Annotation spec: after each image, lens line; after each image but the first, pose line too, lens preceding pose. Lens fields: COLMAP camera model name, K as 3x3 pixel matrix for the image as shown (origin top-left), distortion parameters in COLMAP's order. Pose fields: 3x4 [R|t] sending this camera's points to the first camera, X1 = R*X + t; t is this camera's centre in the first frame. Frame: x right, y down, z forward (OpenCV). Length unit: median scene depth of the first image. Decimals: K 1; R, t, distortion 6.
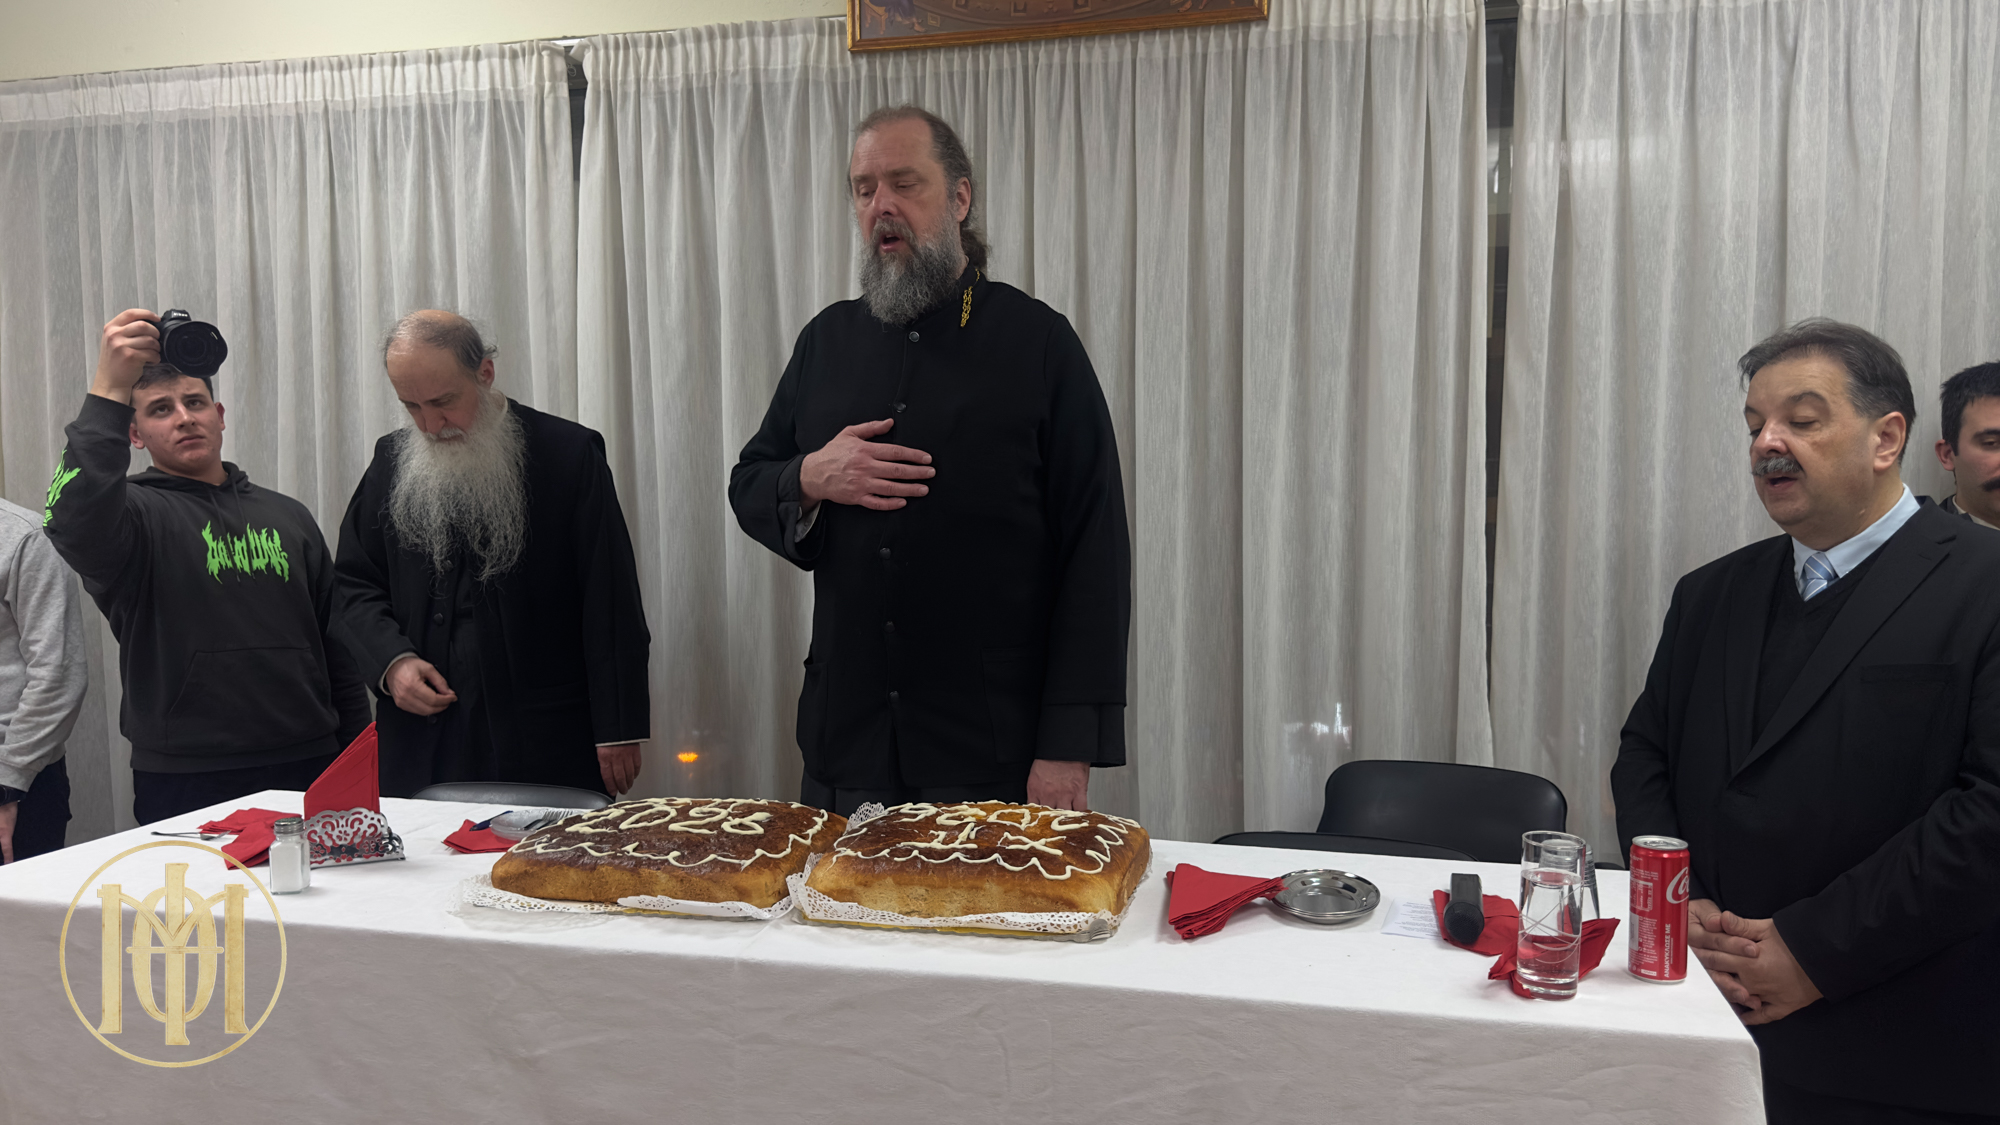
lens RADIAL K [[1430.8, 0, 1015.6], [0, 1430.8, 570.9], [0, 0, 1]] dist [0.067466, -0.088075]
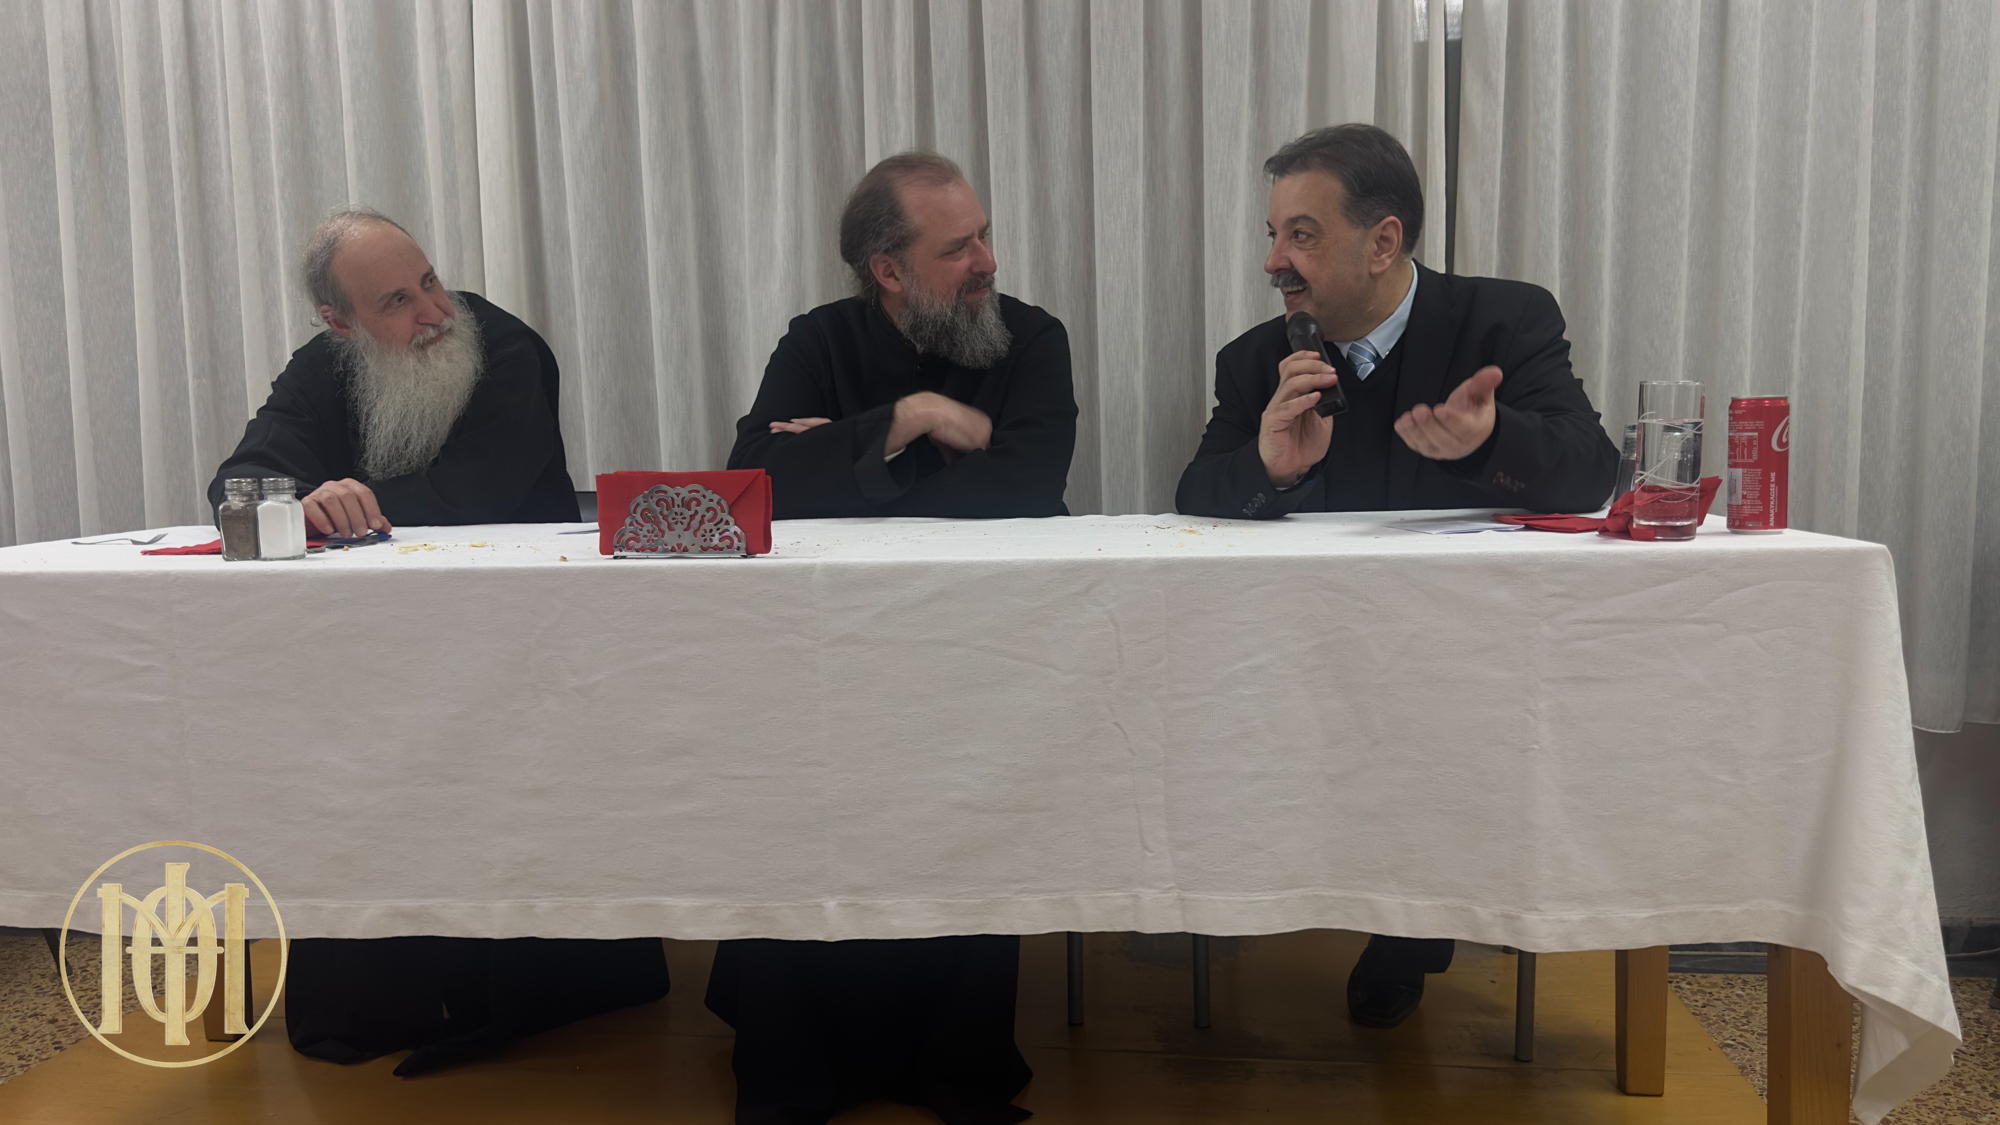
lens RADIAL K [[1430.8, 0, 999.4], [0, 1430.8, 569.5], [0, 0, 1]] dist [0.067466, -0.088075]
pose [[0.992053, -0.030854, 0.121975, -0.114066], [0.026296, 0.998901, 0.038804, 0.146114], [-0.123038, -0.035288, 0.991774, 0.041330]]
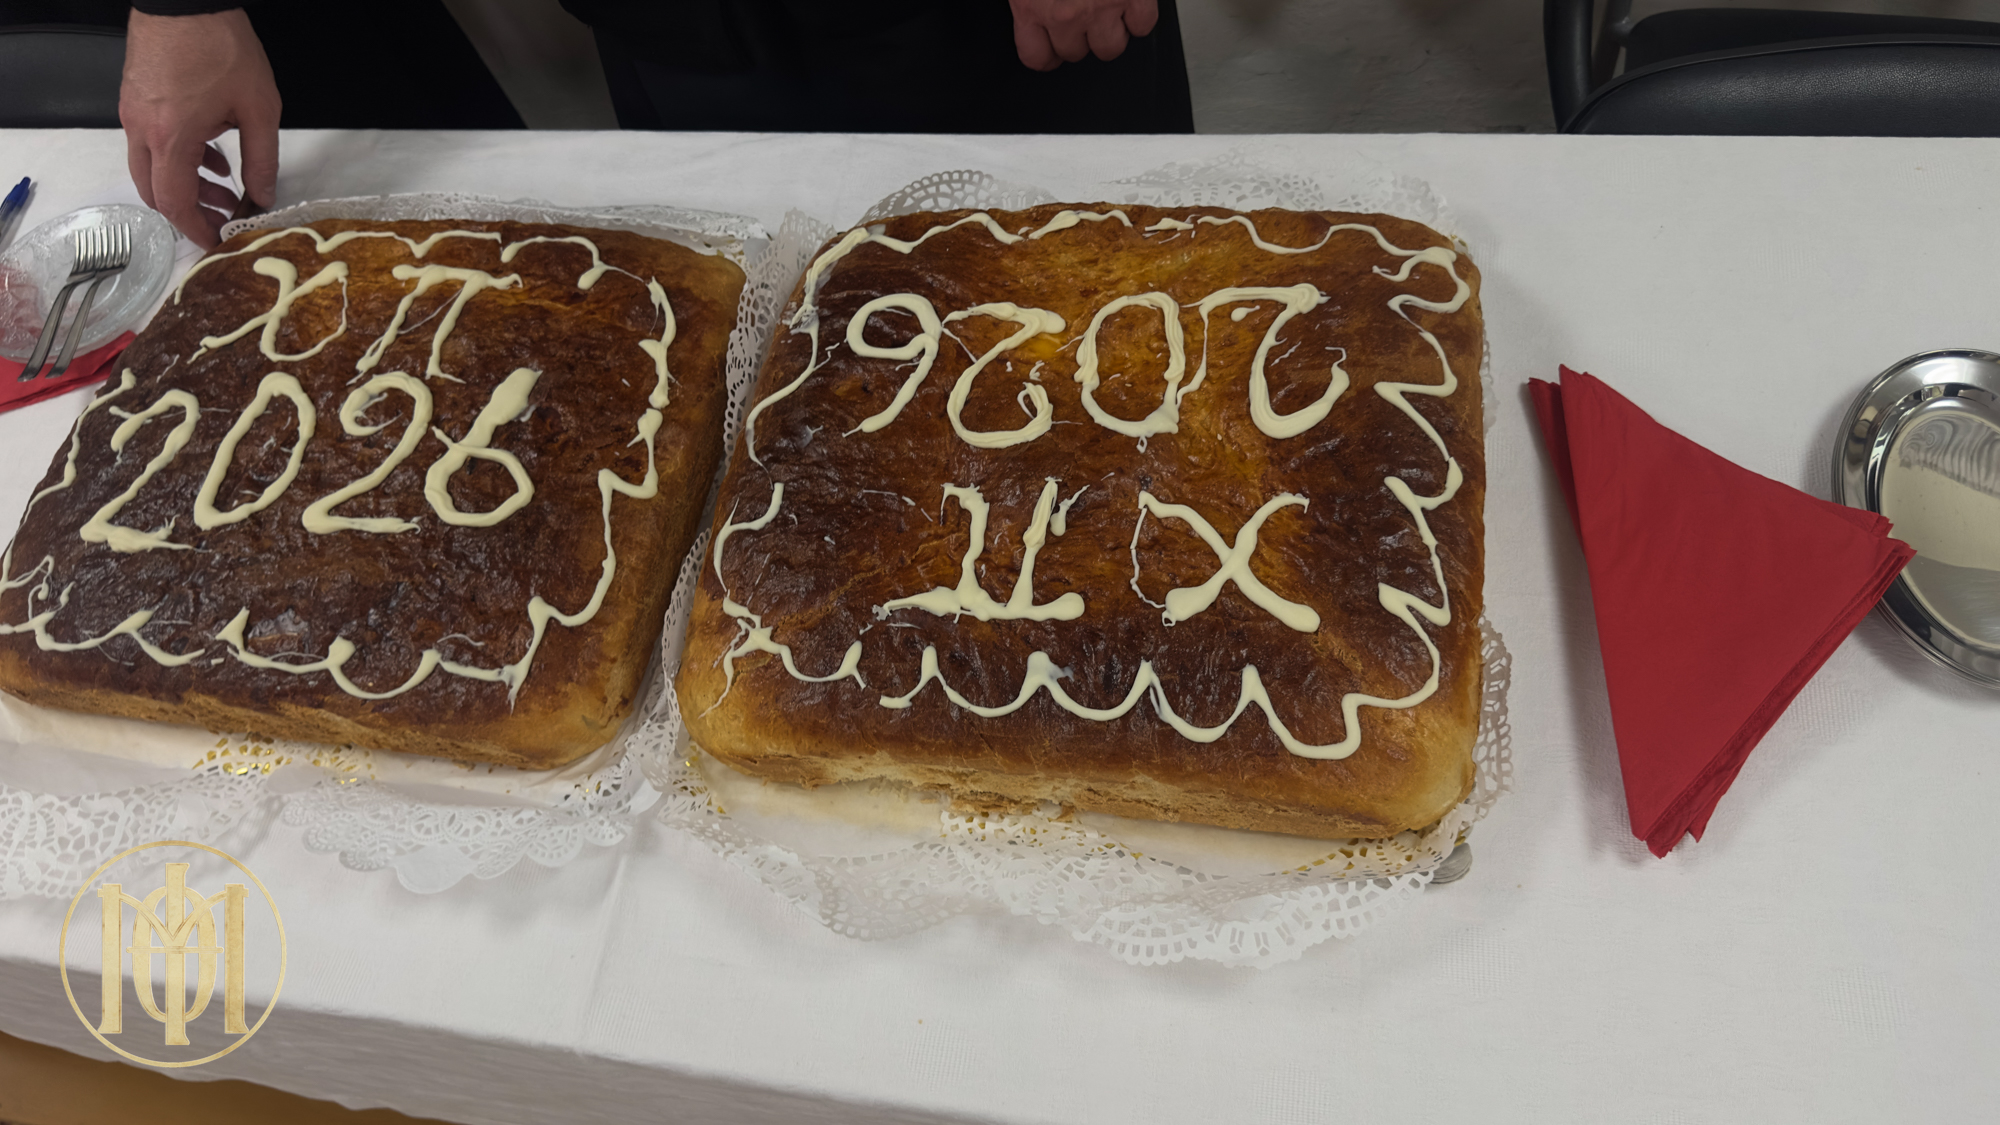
lens RADIAL K [[1430.8, 0, 1005.6], [0, 1430.8, 563.1], [0, 0, 1]] dist [0.067466, -0.088075]
pose [[0.985200, -0.145765, -0.090189, -0.007421], [0.158021, 0.568491, 0.807371, -0.081038], [-0.066415, -0.809673, 0.583111, 0.520997]]
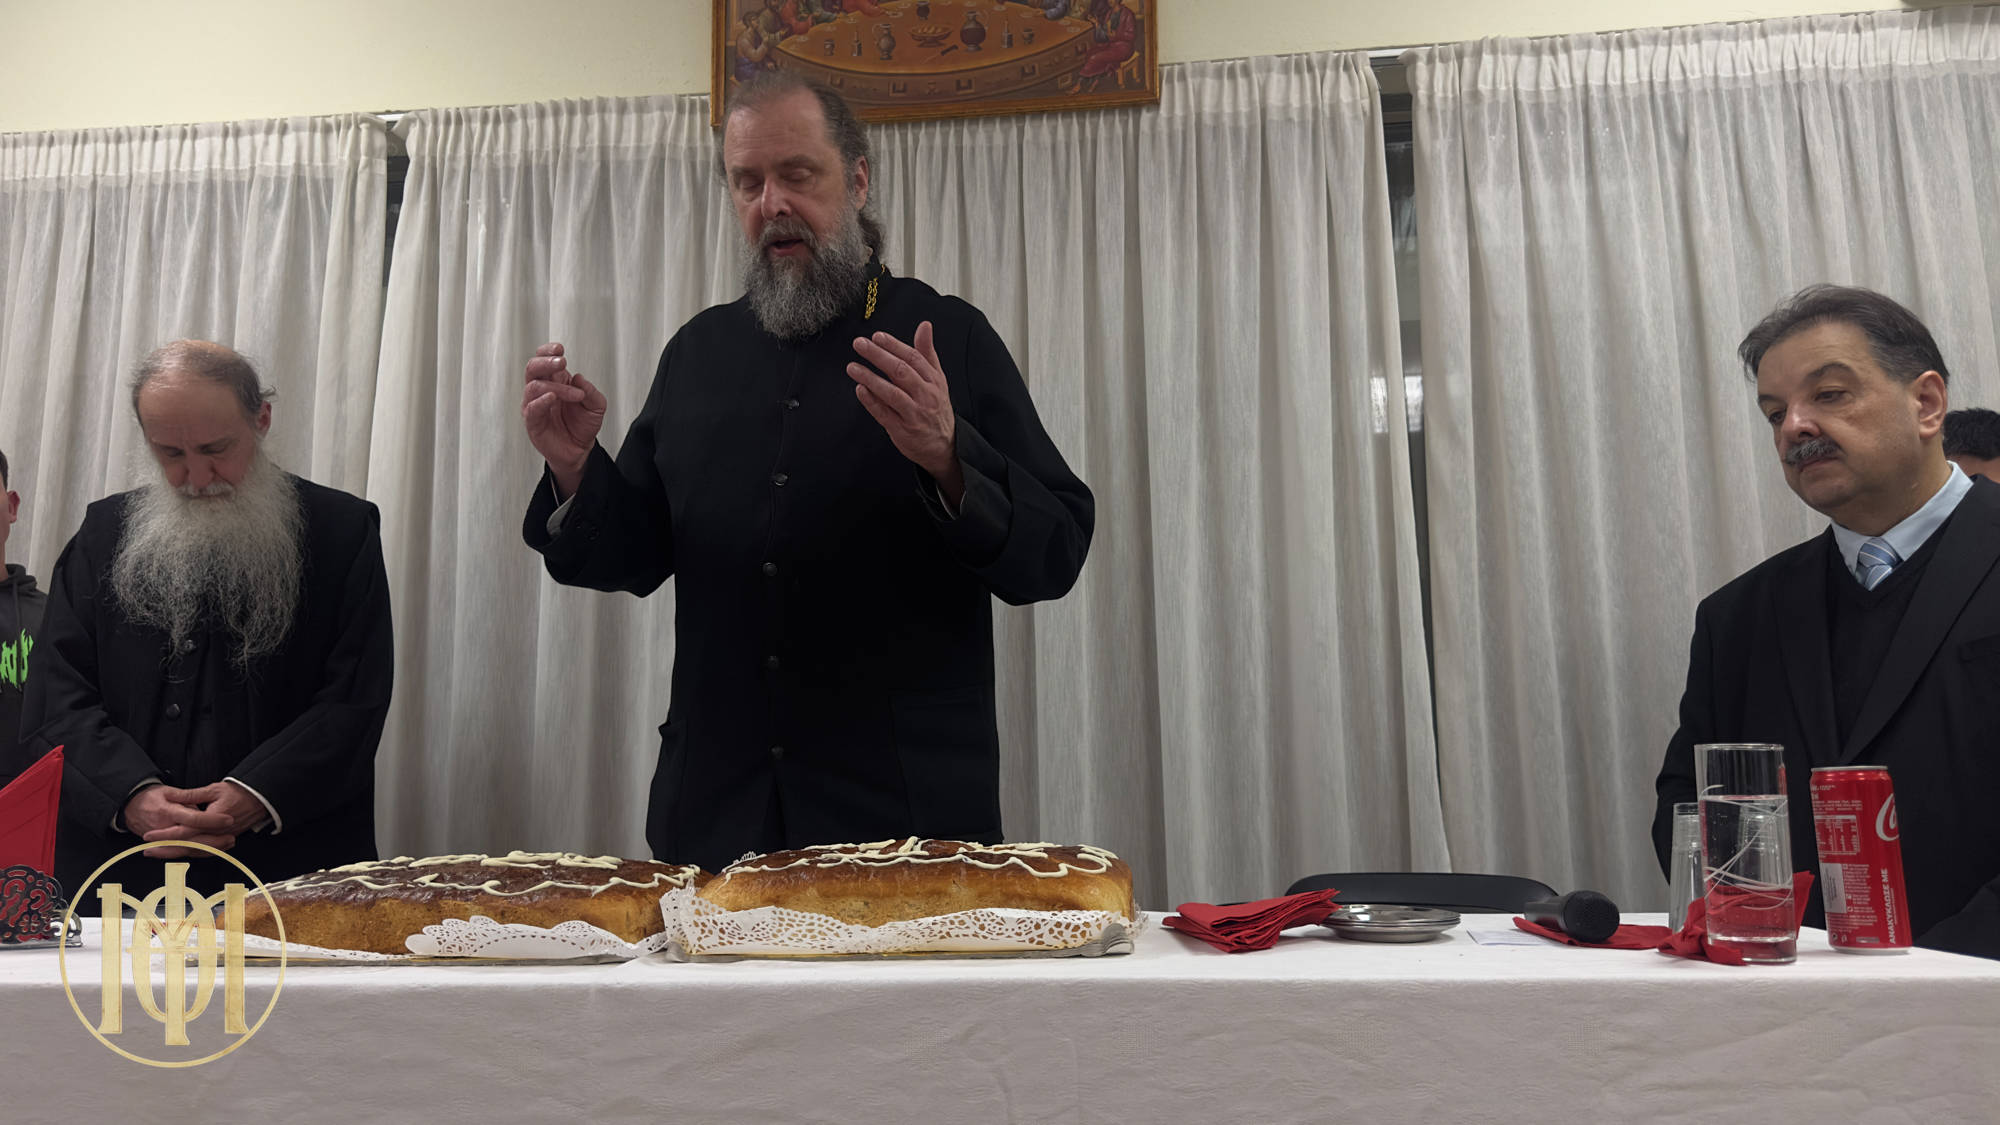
lens RADIAL K [[1430.8, 0, 995.5], [0, 1430.8, 553.1], [0, 0, 1]] dist [0.067466, -0.088075]
pose [[0.990838, 0.015161, 0.134202, -0.061790], [0.017106, 0.971587, -0.236063, 0.142671], [-0.133968, 0.236196, 0.962426, 0.168022]]
